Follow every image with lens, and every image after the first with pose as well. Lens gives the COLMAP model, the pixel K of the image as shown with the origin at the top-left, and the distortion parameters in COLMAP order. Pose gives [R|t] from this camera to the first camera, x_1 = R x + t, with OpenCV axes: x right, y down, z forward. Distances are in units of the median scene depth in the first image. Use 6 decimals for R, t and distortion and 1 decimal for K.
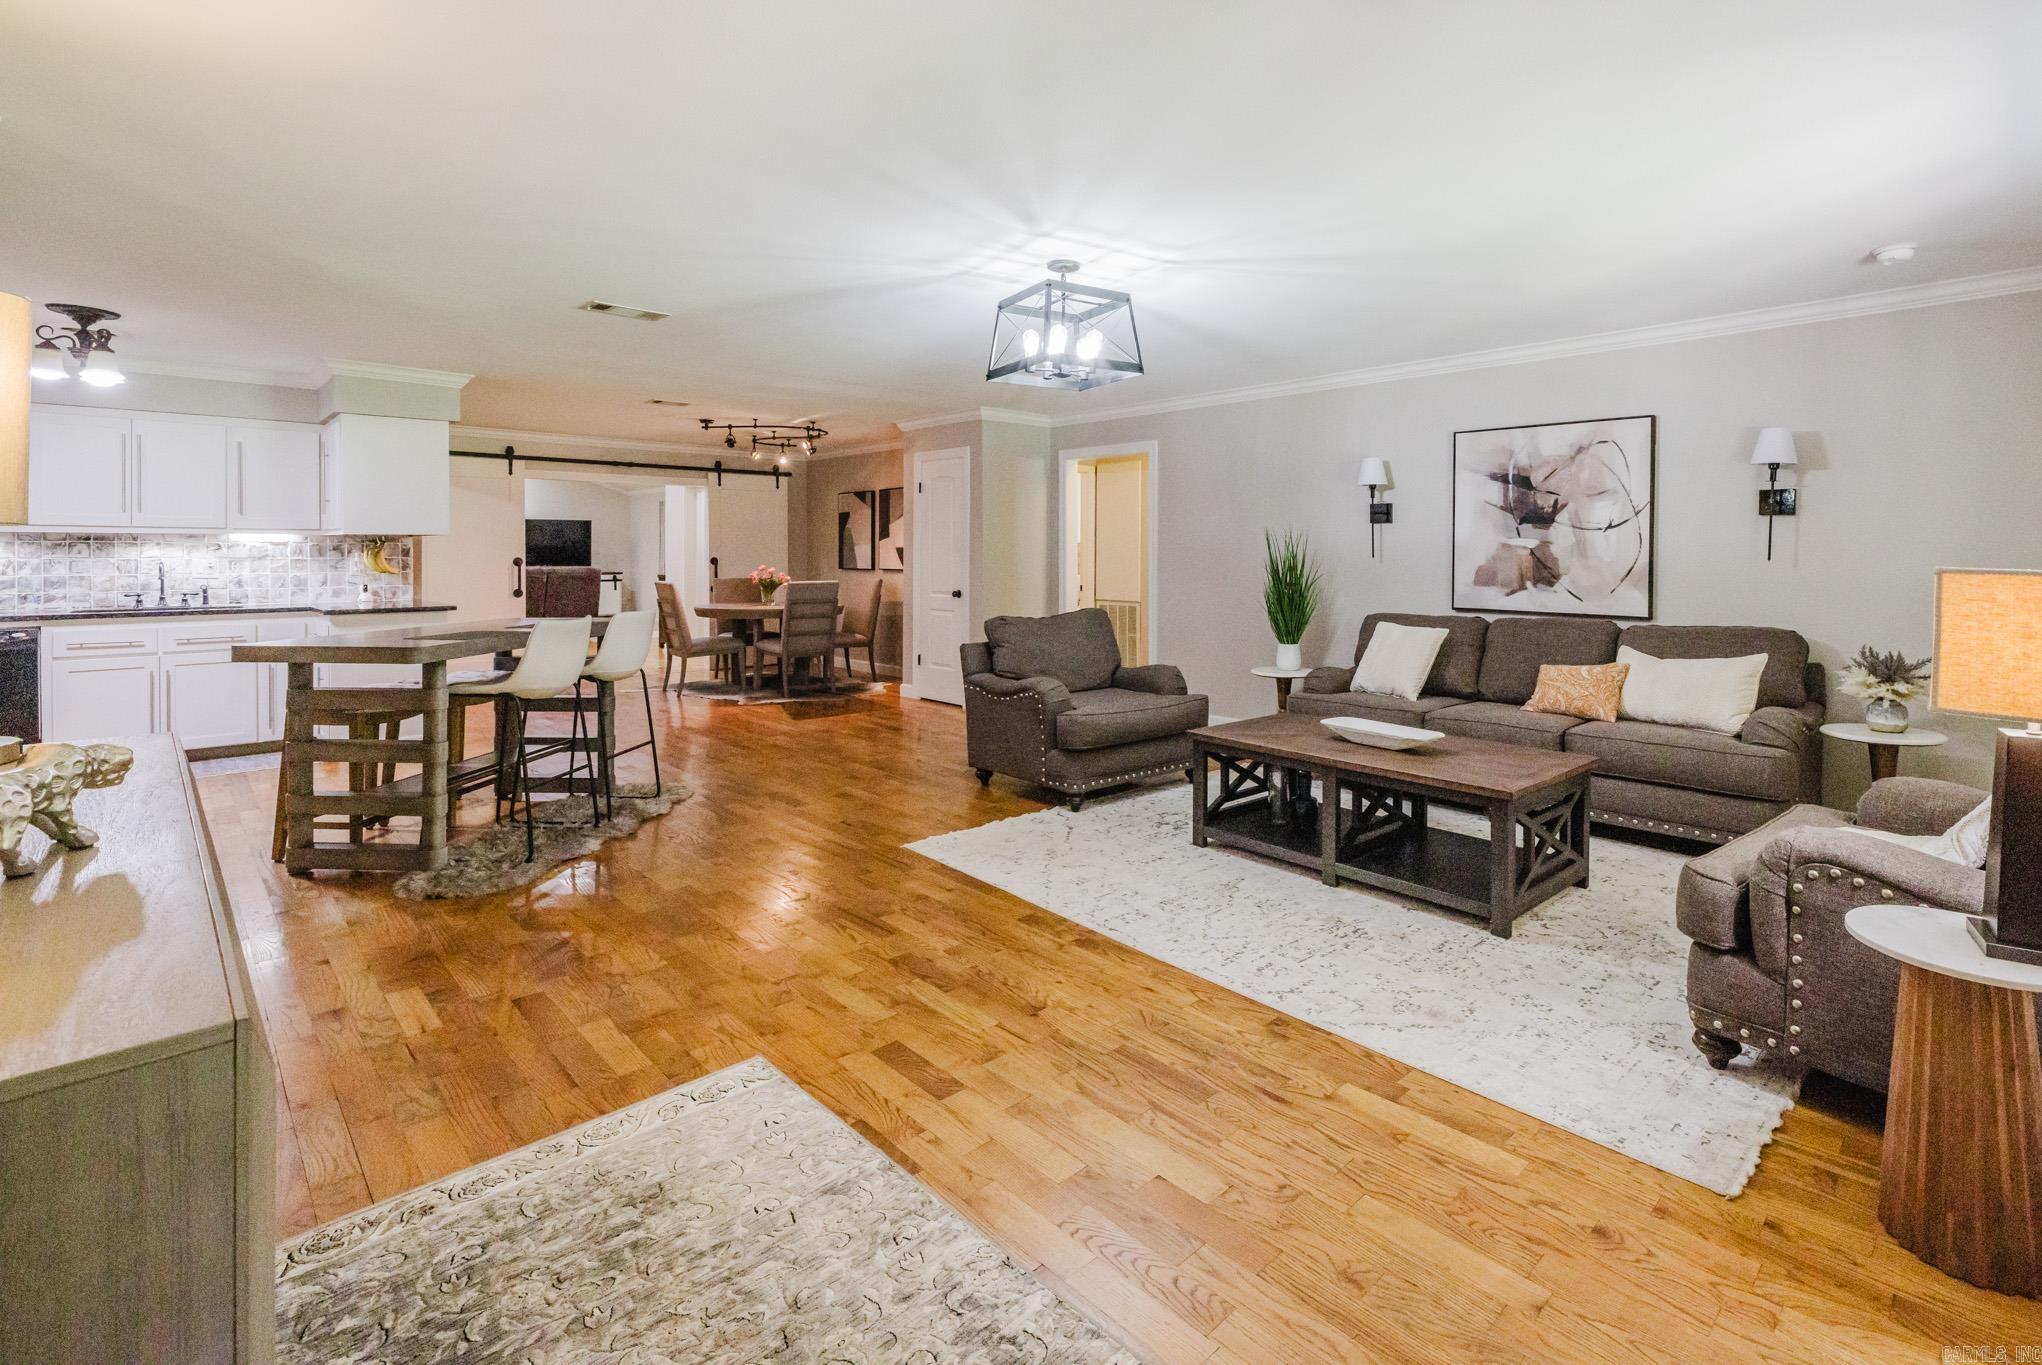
lens RADIAL K [[957.1, 0, 1101.4], [0, 957.1, 541.5], [0, 0, 1]] dist [0.002784, -0.000391]
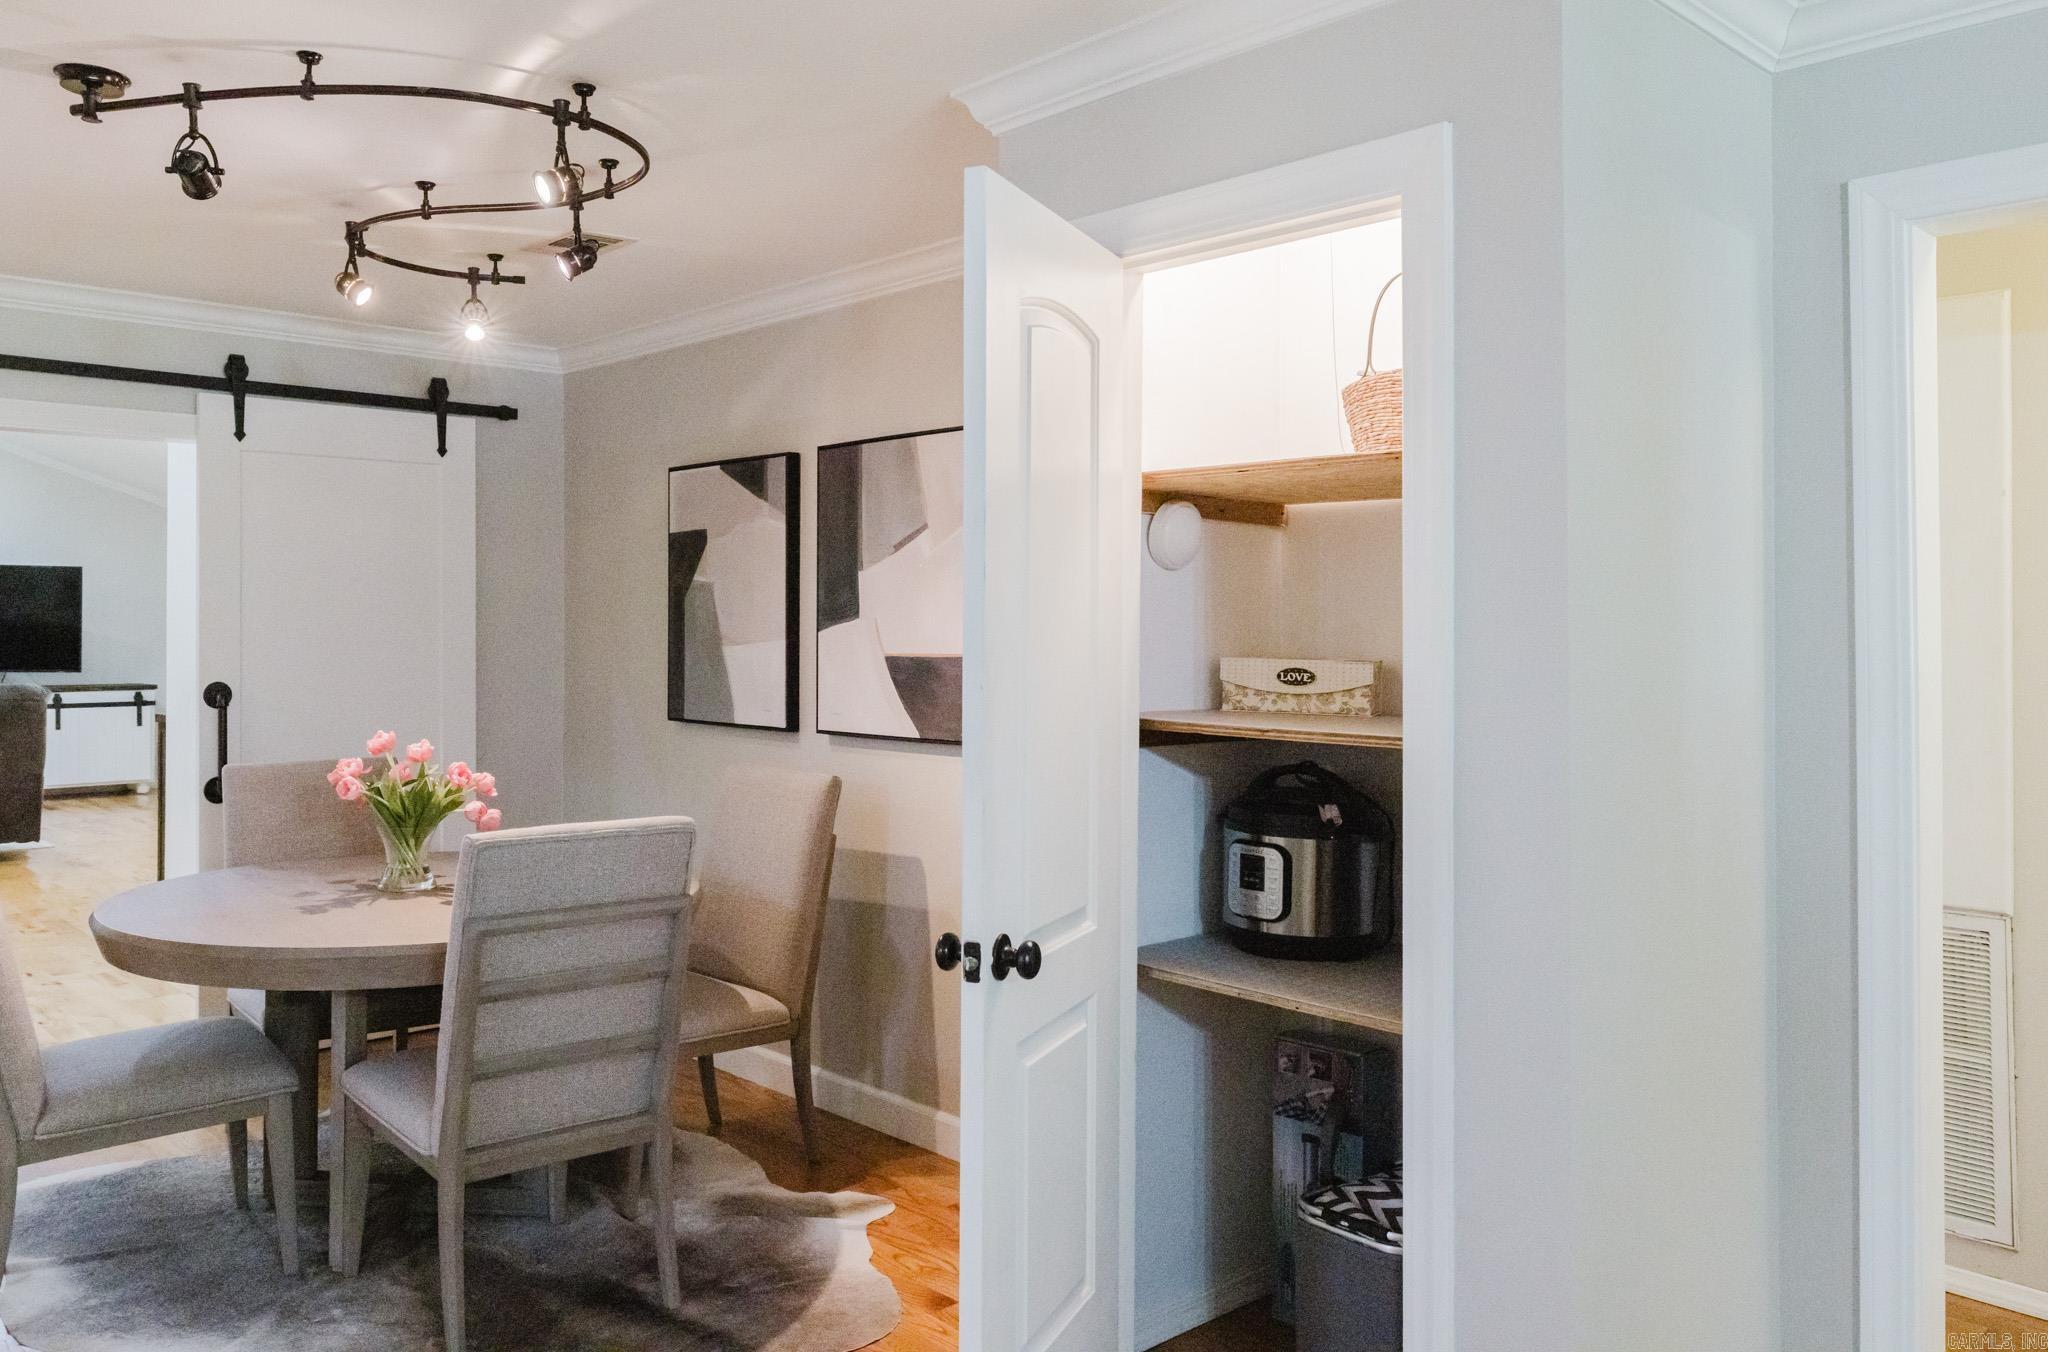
lens RADIAL K [[1537.2, 0, 991.4], [0, 1537.2, 599.9], [0, 0, 1]] dist [-0.009010, 0.007854]
pose [[0.999395, 0.003184, -0.034620, -0.258316], [-0.003424, 0.999970, -0.006902, -0.009977], [0.034597, 0.007016, 0.999377, 0.862604]]
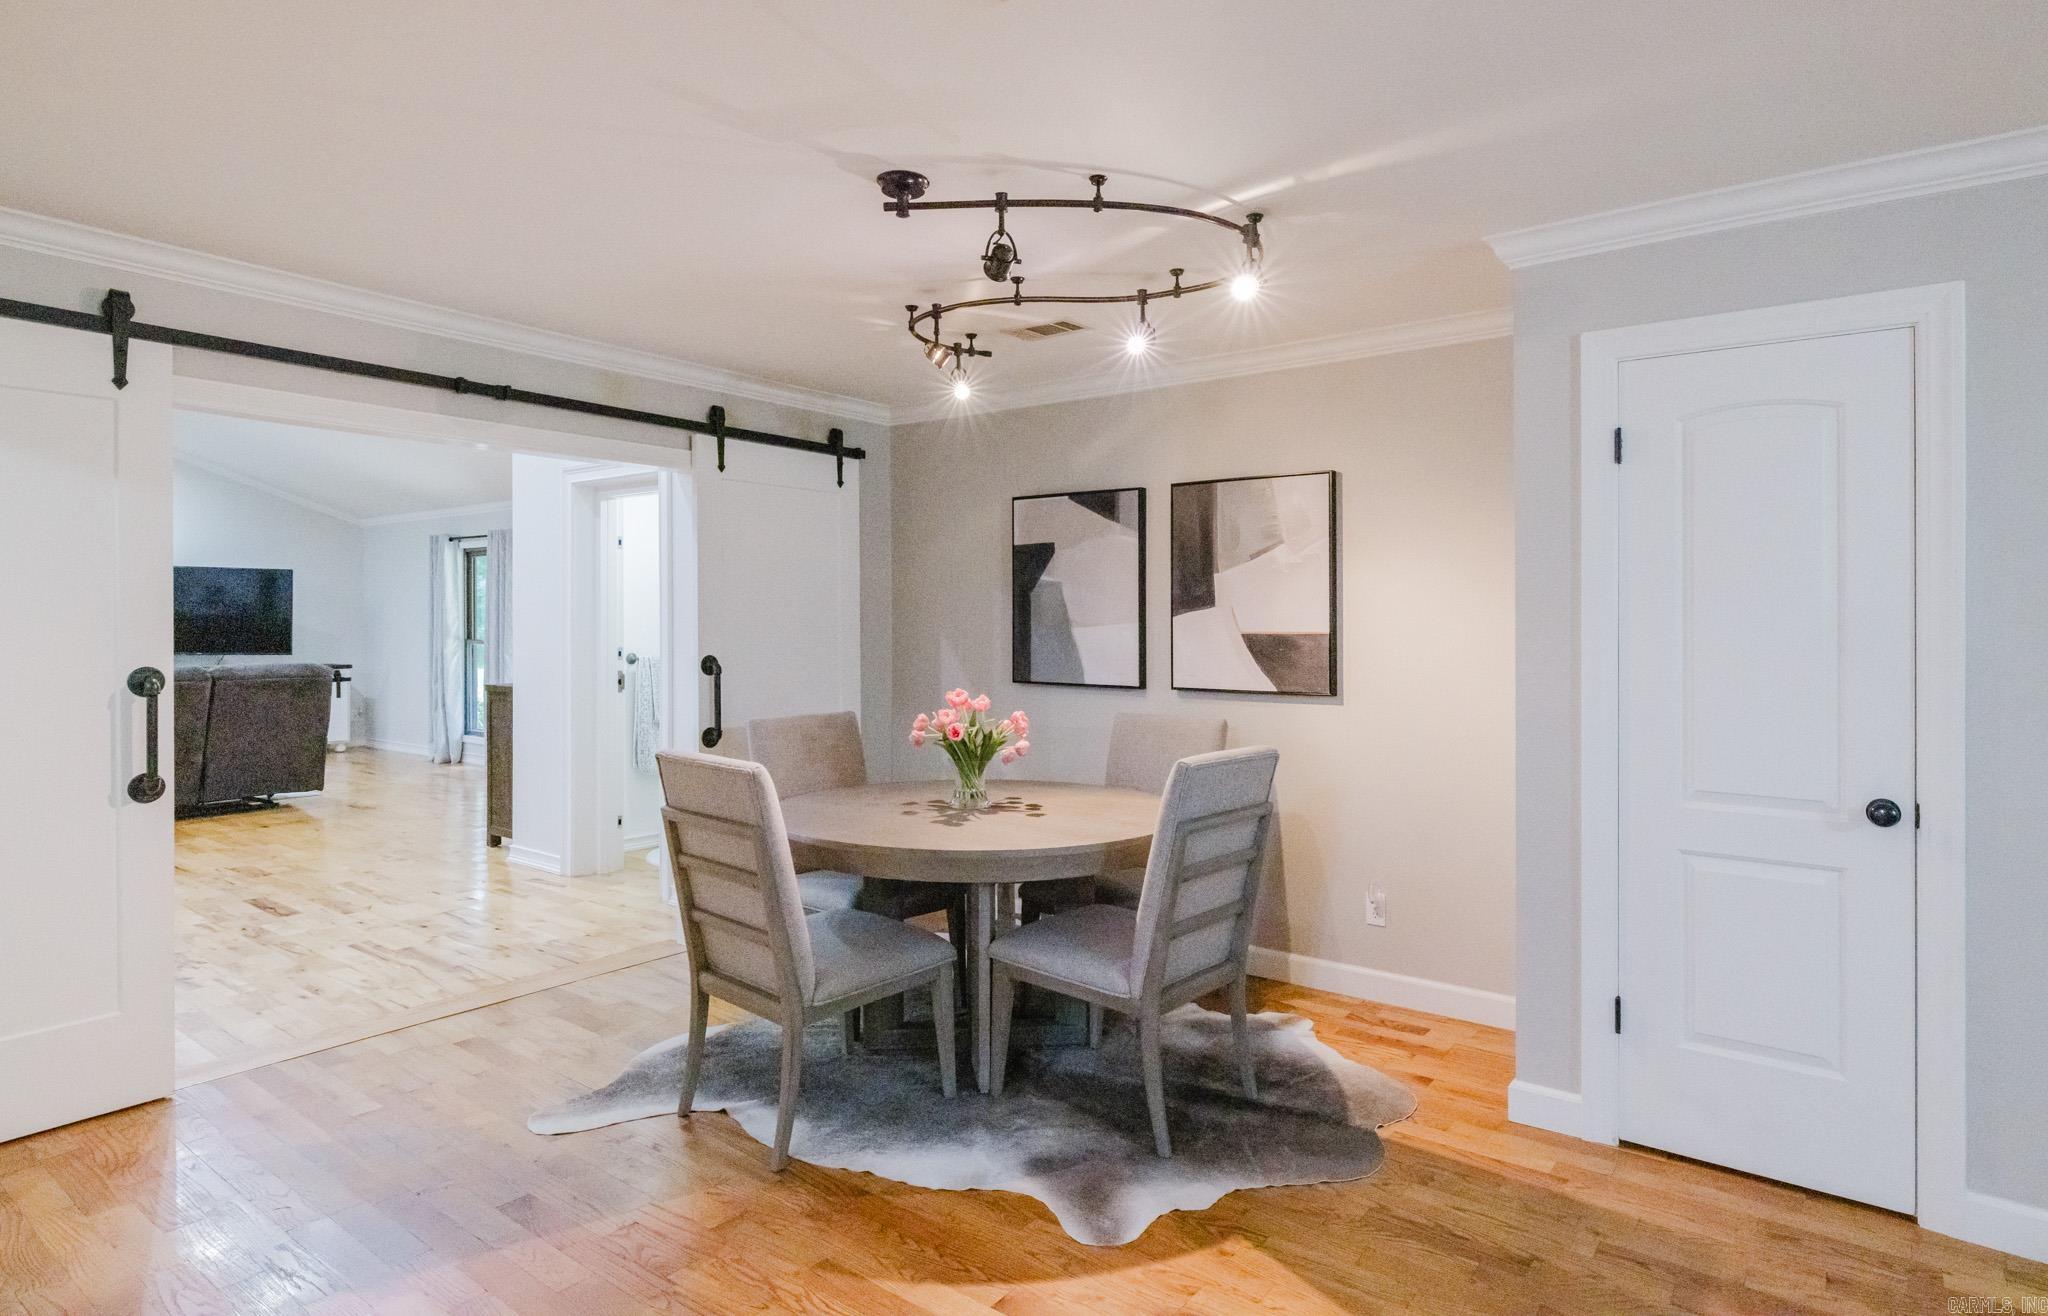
lens RADIAL K [[1100.0, 0, 1054.4], [0, 1100.0, 613.7], [0, 0, 1]] dist [-0.006125, -0.001935]
pose [[0.989058, 0.005171, 0.147438, -0.537799], [-0.005640, 0.999980, 0.002760, -0.003547], [-0.147421, -0.003561, 0.989067, 0.880725]]
